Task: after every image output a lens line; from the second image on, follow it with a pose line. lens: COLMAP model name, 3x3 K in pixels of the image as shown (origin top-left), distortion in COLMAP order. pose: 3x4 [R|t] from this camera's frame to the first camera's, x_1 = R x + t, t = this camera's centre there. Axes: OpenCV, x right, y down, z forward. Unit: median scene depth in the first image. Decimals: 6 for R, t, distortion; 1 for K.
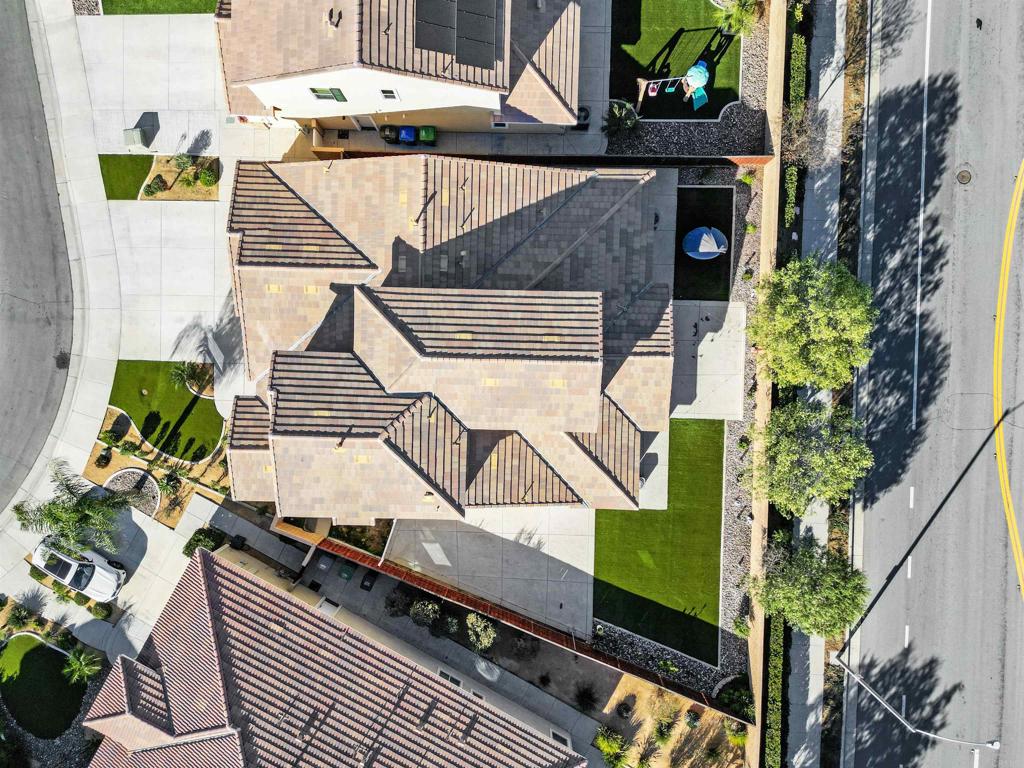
lens RADIAL K [[730.0, 0, 512.0], [0, 730.0, 384.0], [0, 0, 1]] dist [0.003876, 0.001595]
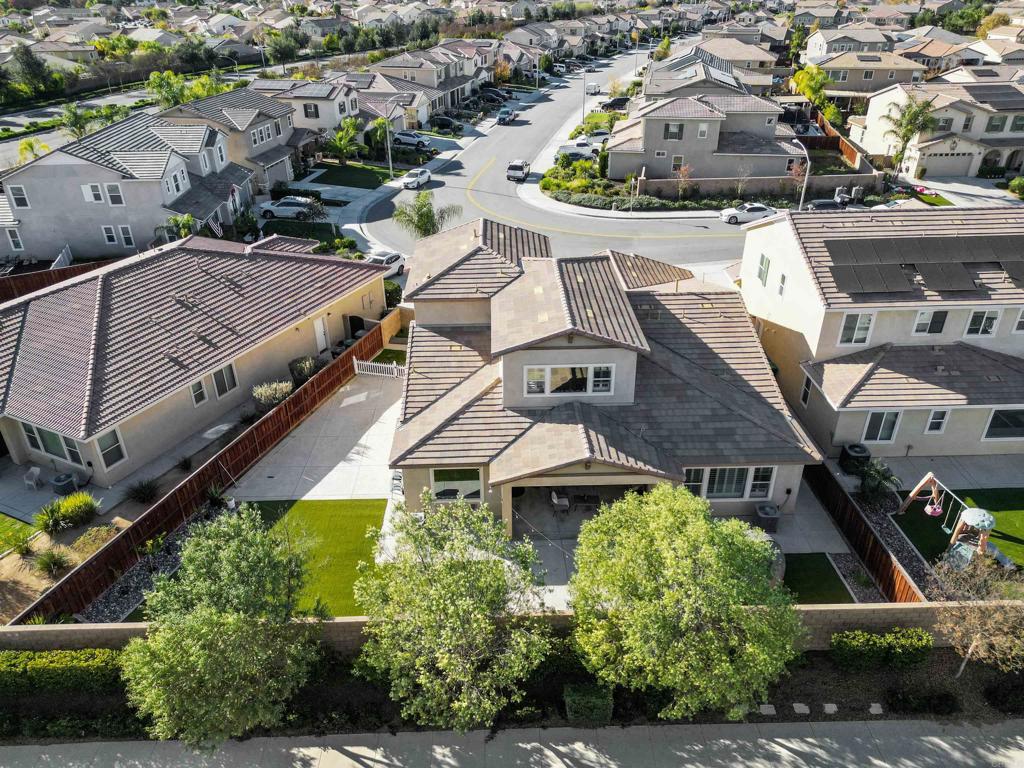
lens RADIAL K [[712.1, 0, 512.0], [0, 712.1, 384.0], [0, 0, 1]] dist [-0.000258, 0.000145]
pose [[0.053255, 0.502196, -0.863112, 0.805698], [-0.998521, 0.017337, -0.051523, 0.079500], [-0.010910, 0.864580, 0.502377, 0.555396]]
